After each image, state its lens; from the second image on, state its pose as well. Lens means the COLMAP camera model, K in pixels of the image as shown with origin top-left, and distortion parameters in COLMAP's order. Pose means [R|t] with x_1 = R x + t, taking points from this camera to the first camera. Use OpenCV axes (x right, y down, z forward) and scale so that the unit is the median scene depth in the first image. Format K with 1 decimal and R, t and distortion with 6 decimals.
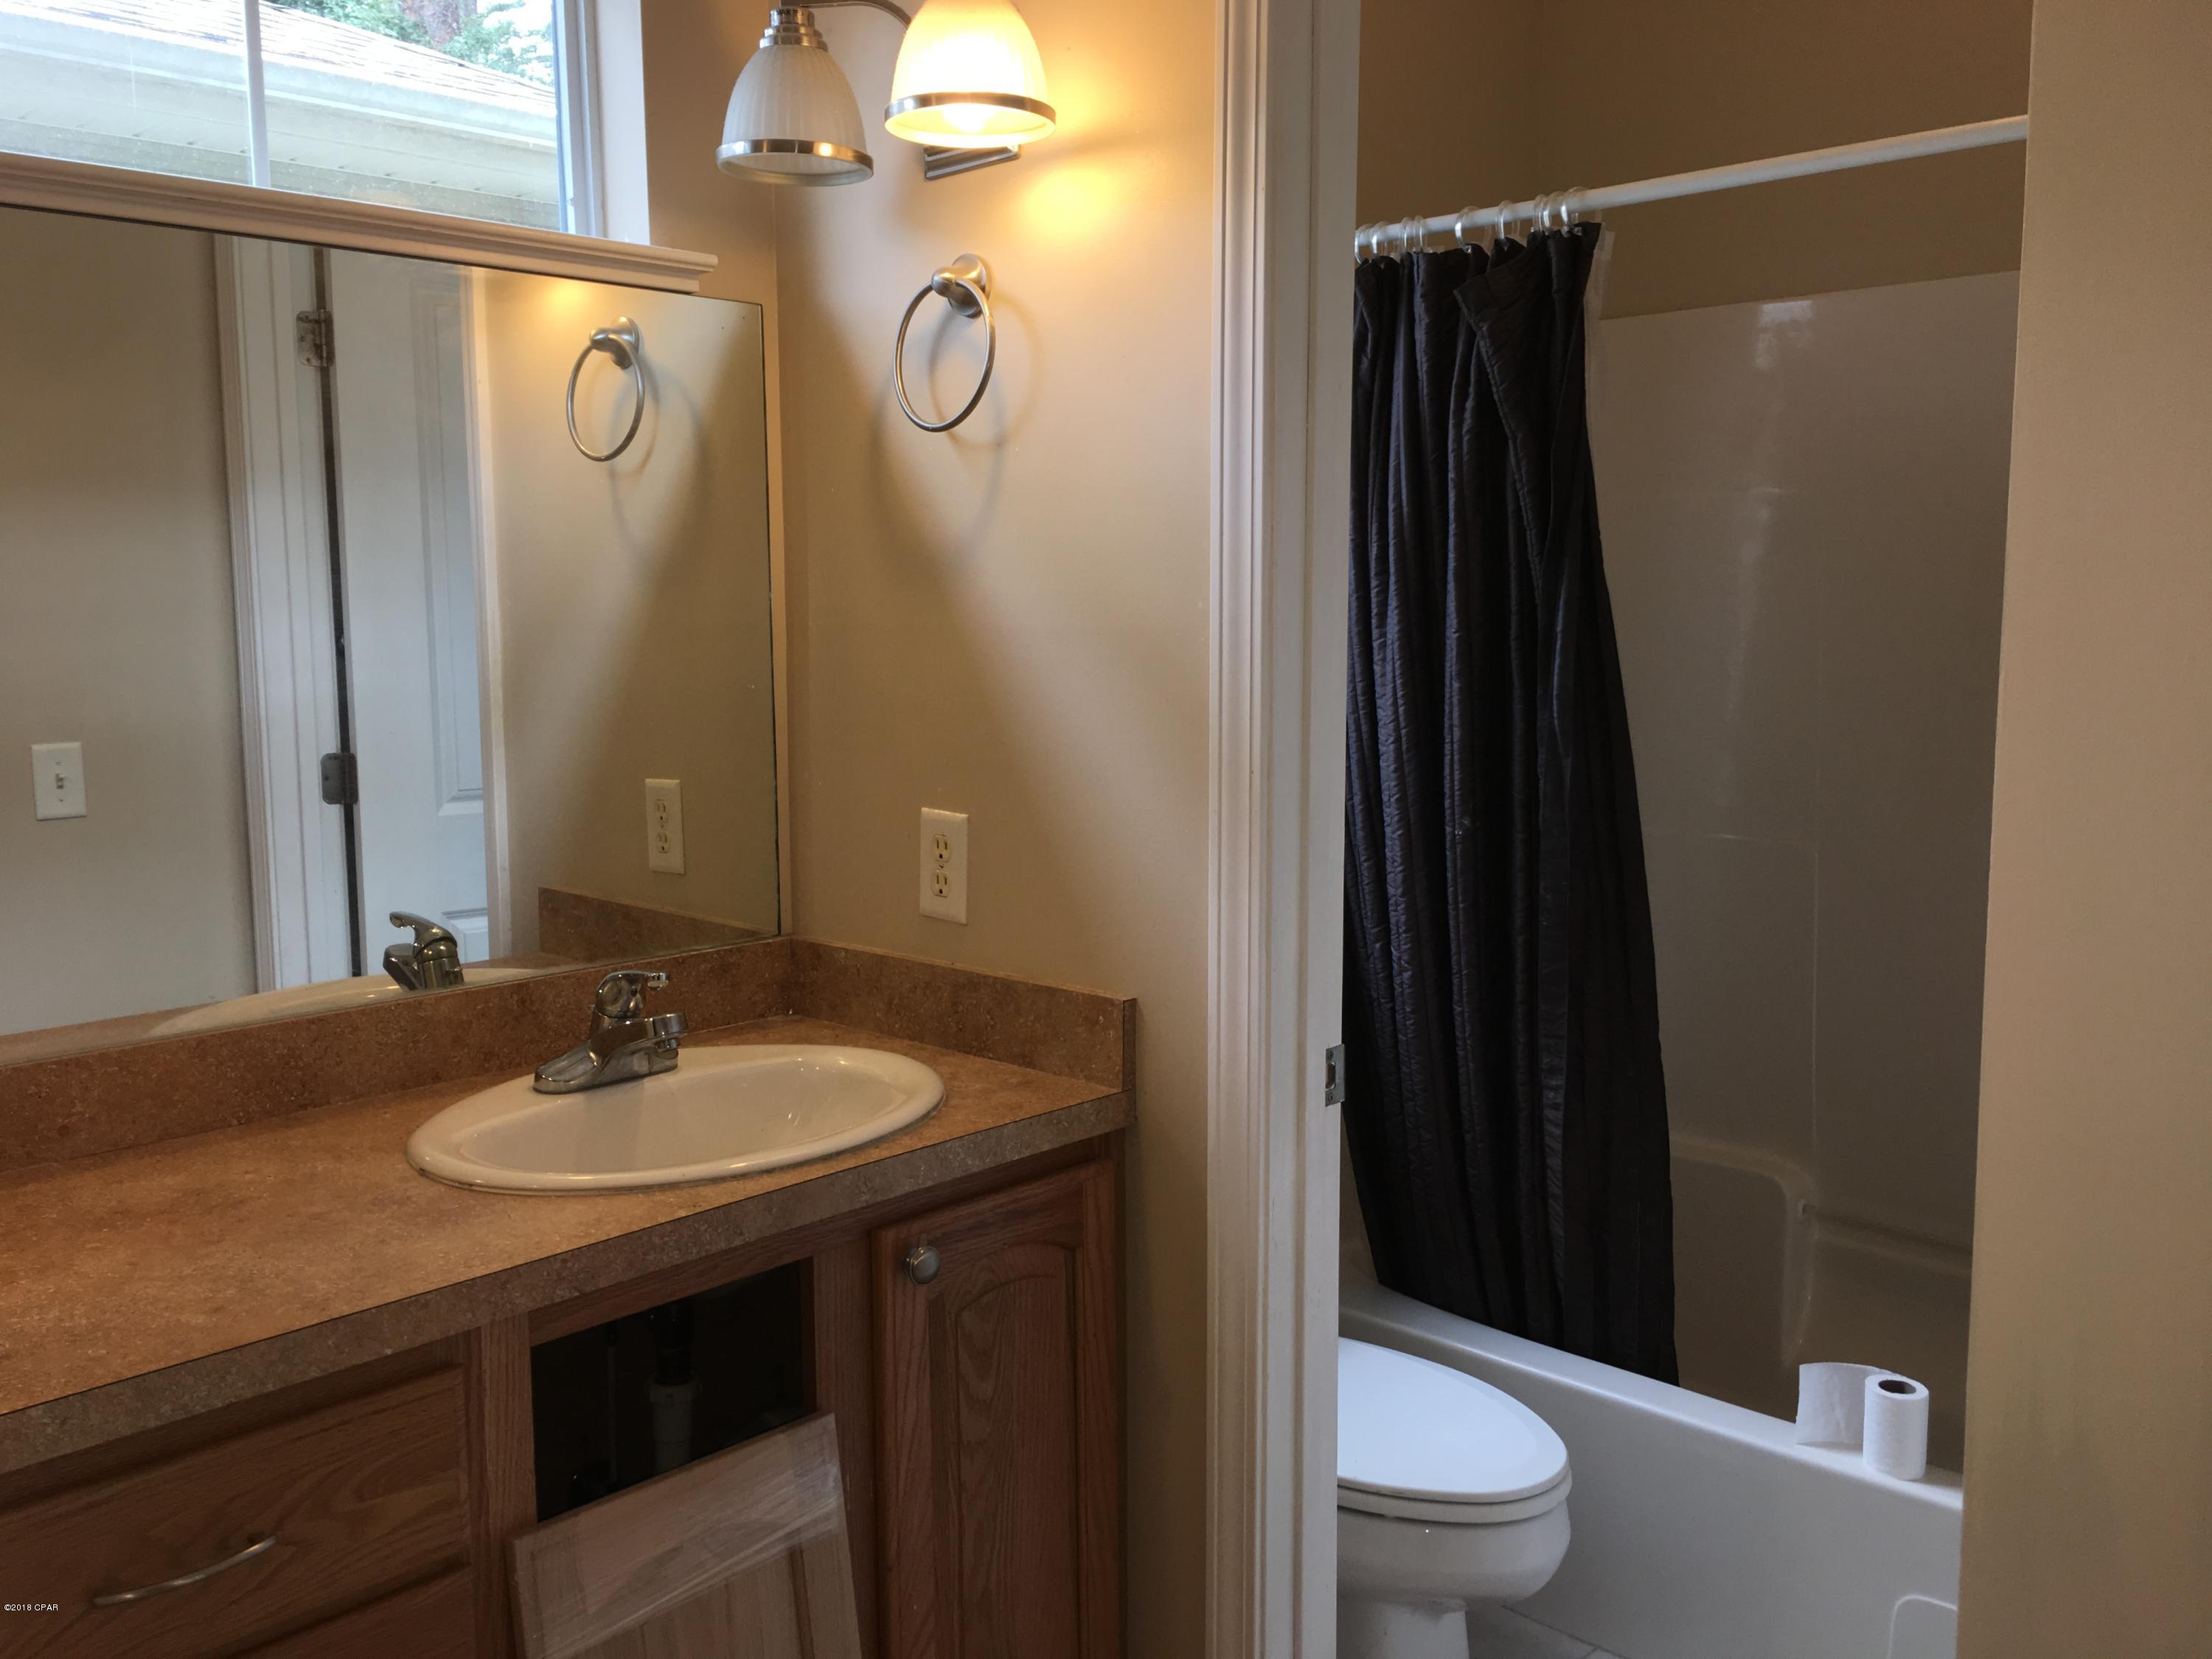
lens RADIAL K [[1884.9, 0, 1124.3], [0, 1884.9, 832.2], [0, 0, 1]] dist [0.070309, -0.090081]
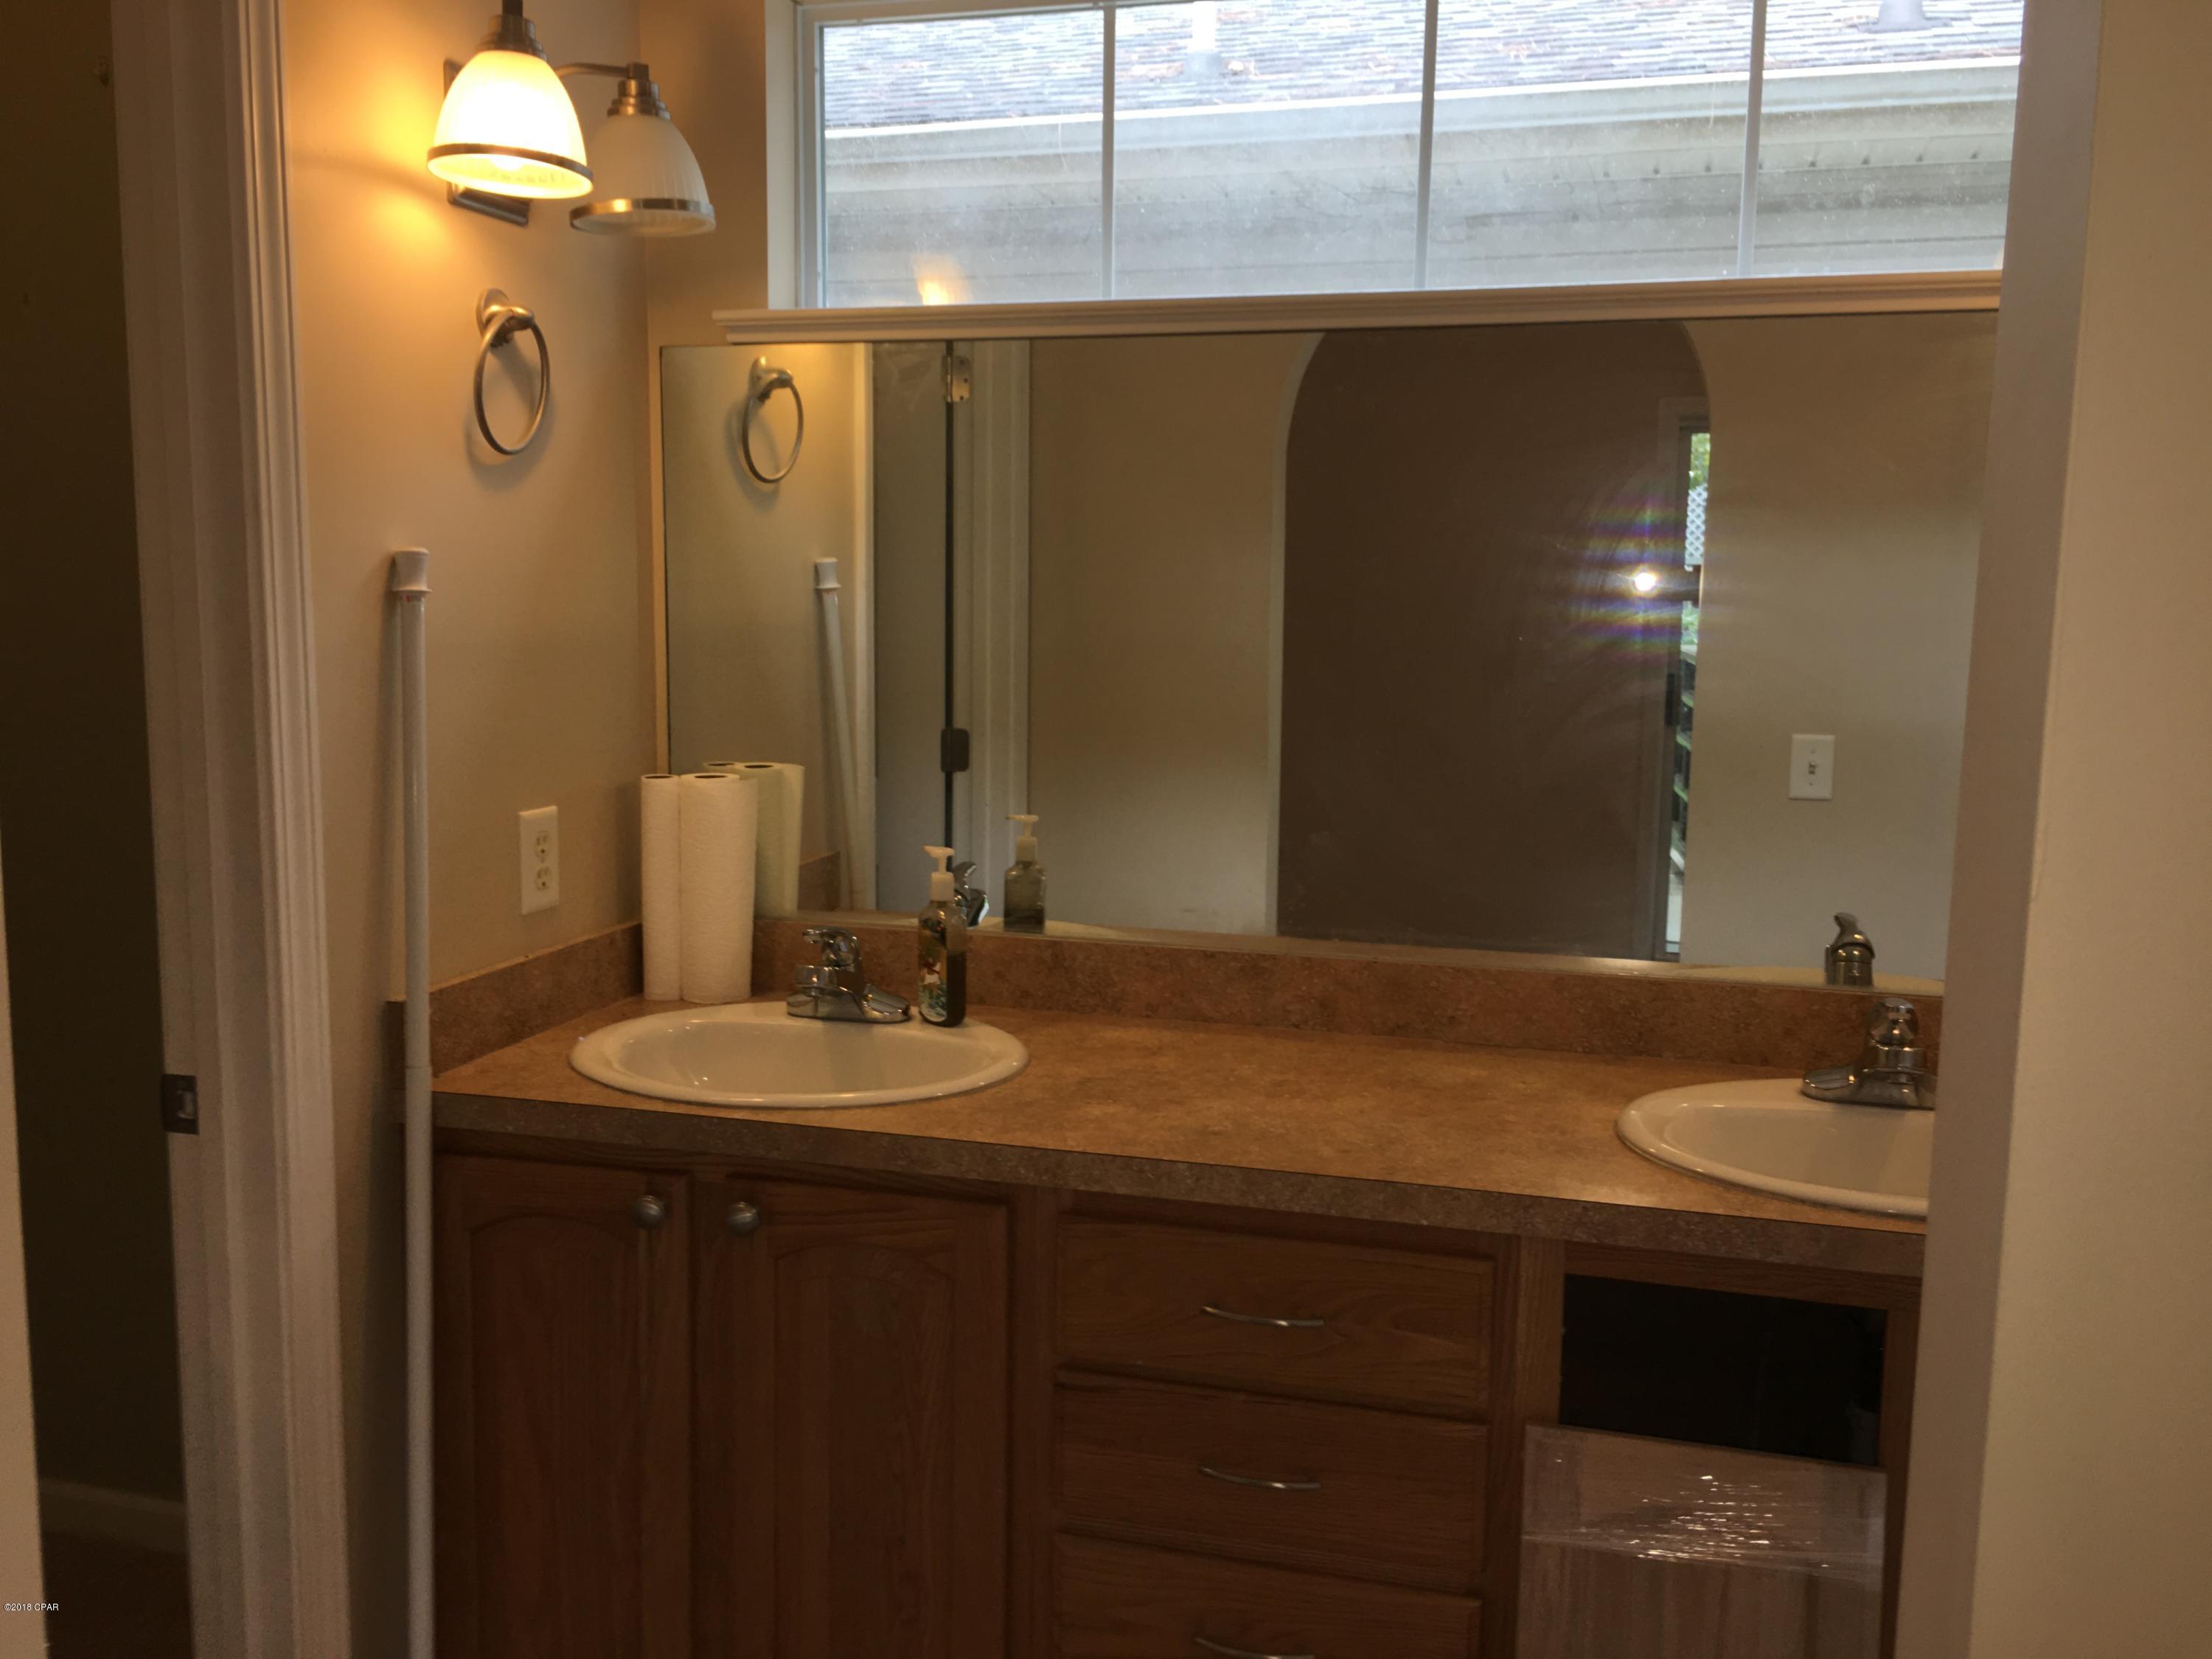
lens RADIAL K [[1871.5, 0, 1116.1], [0, 1871.5, 820.9], [0, 0, 1]] dist [0.066017, 0.002708]
pose [[0.472357, 0.126817, -0.872237, 0.543182], [-0.126829, 0.989076, 0.075120, -0.059426], [0.872235, 0.075142, 0.483281, 0.171742]]
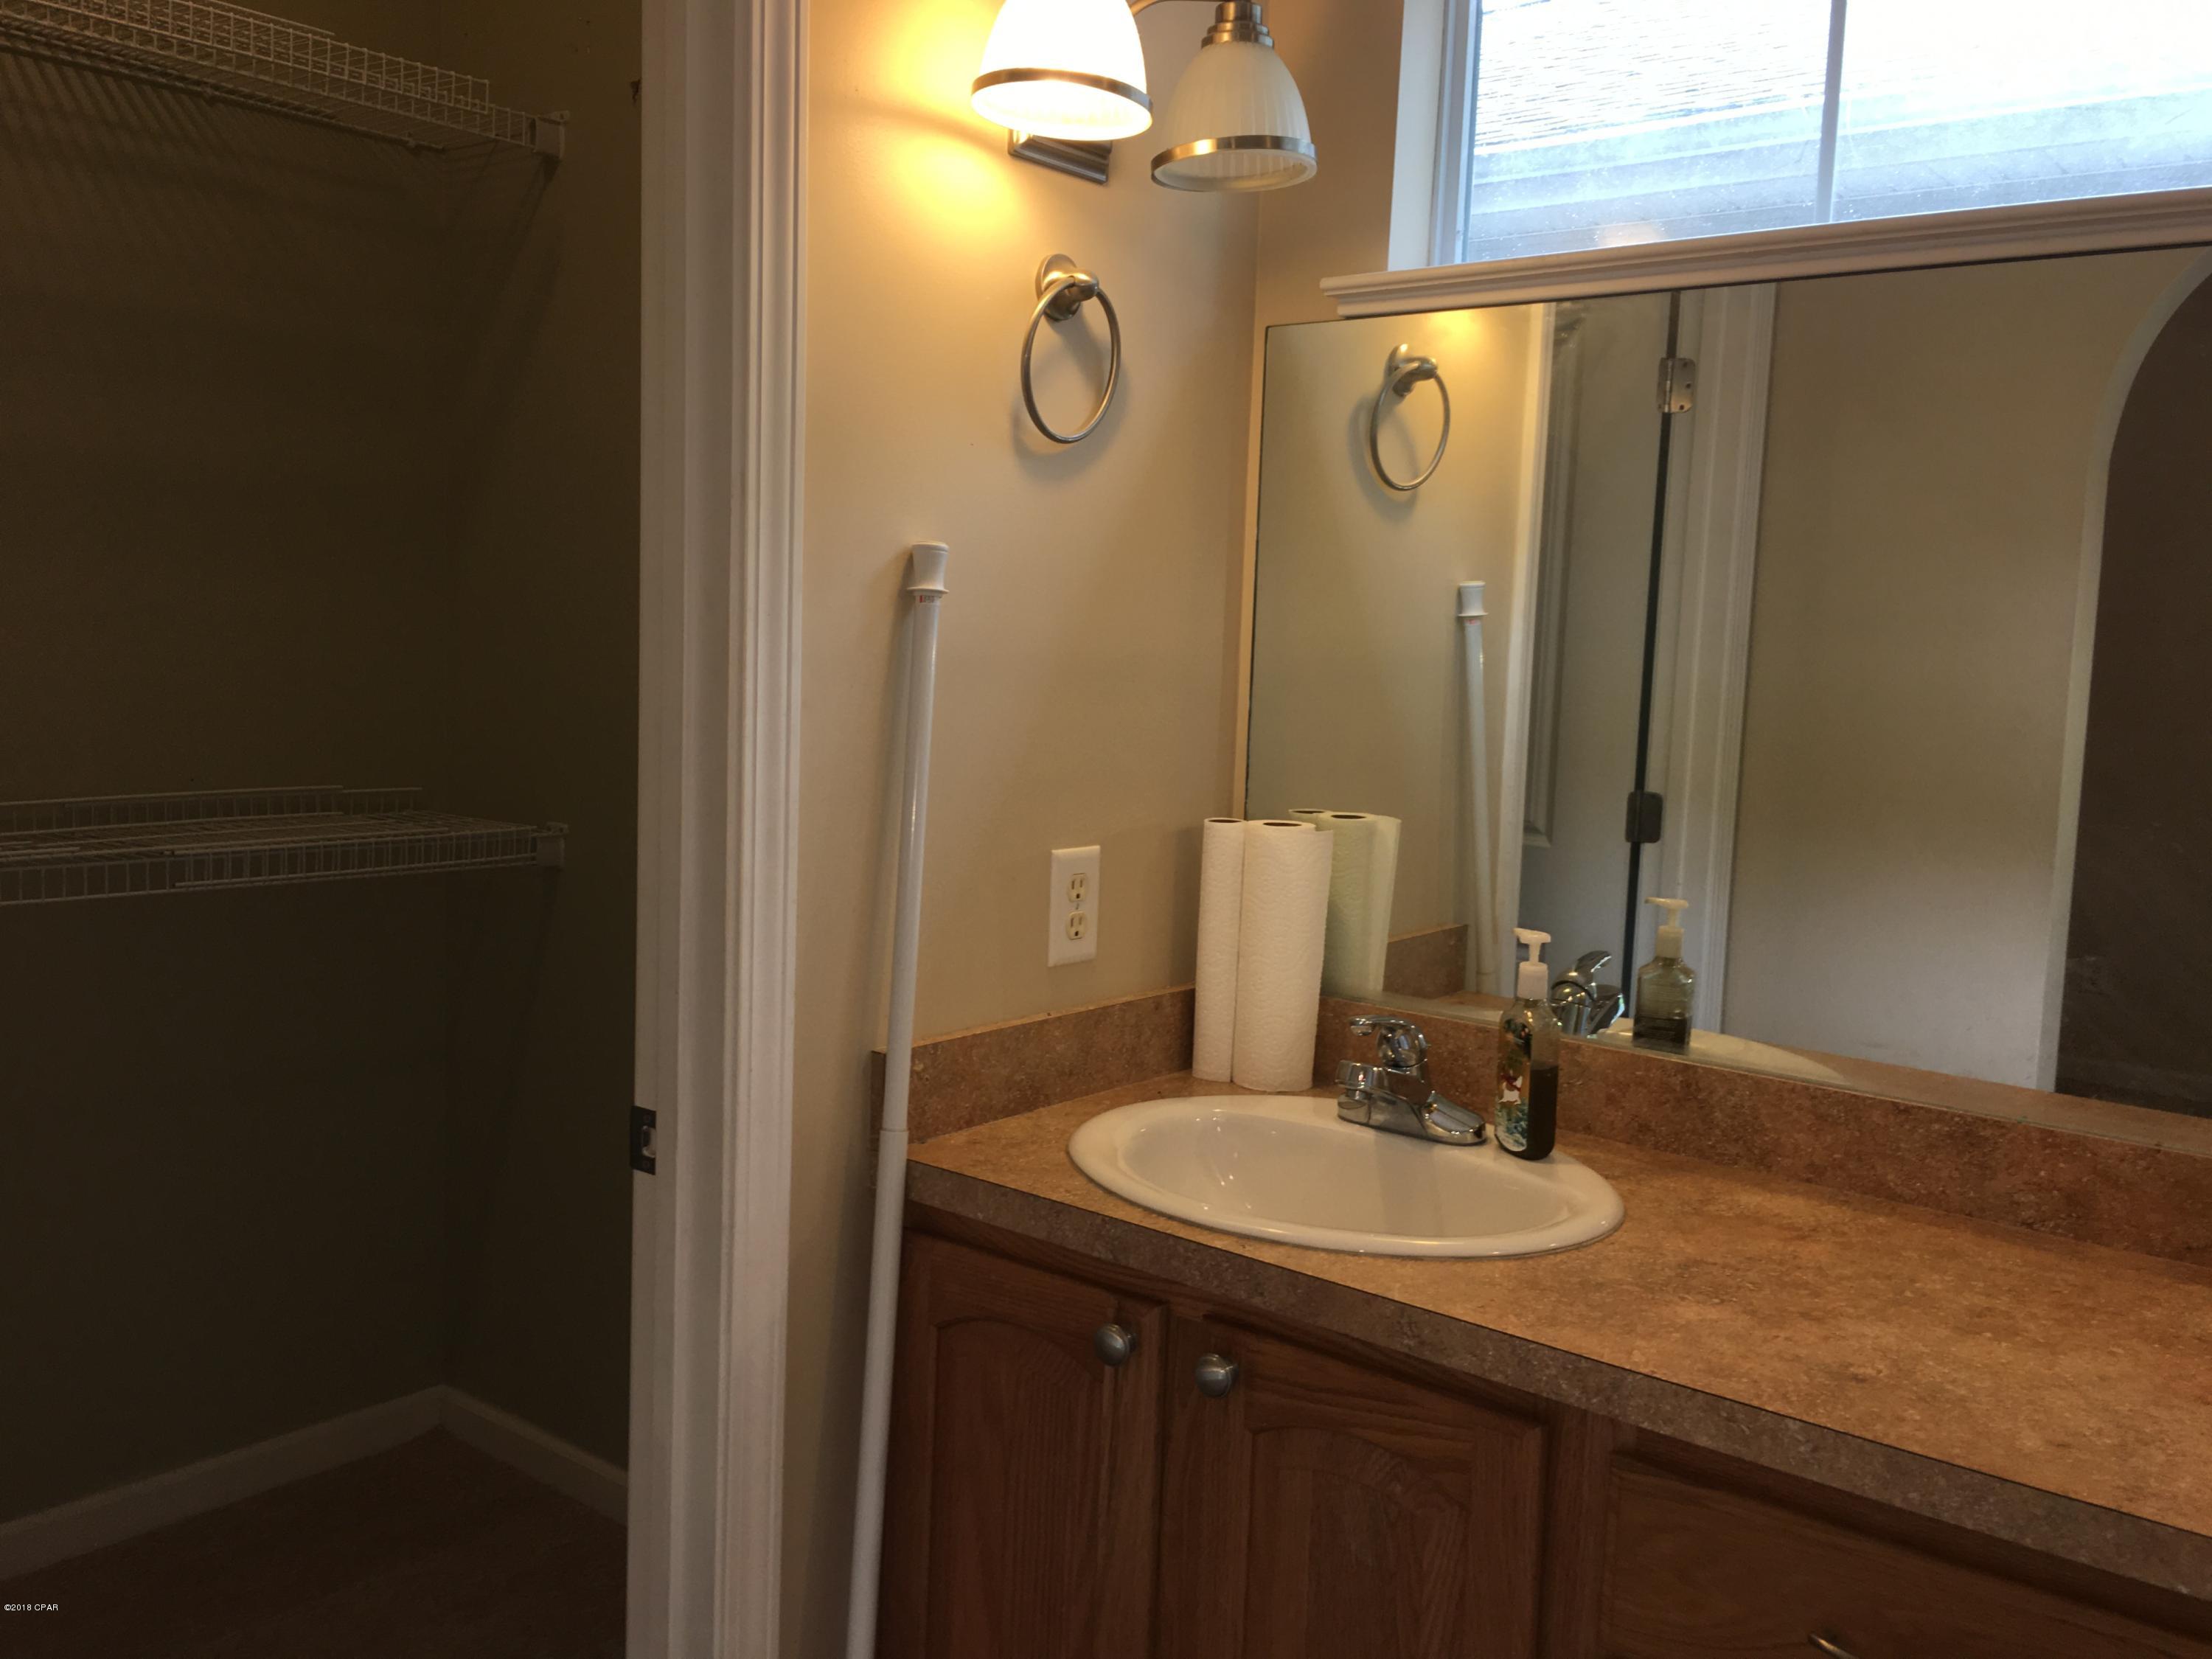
lens RADIAL K [[1884.9, 0, 1119.5], [0, 1884.9, 828.7], [0, 0, 1]] dist [0.070309, -0.090081]
pose [[0.090260, 0.121059, -0.988533, 0.316734], [-0.163736, 0.980882, 0.105172, -0.054248], [0.982366, 0.152365, 0.108356, 0.382694]]
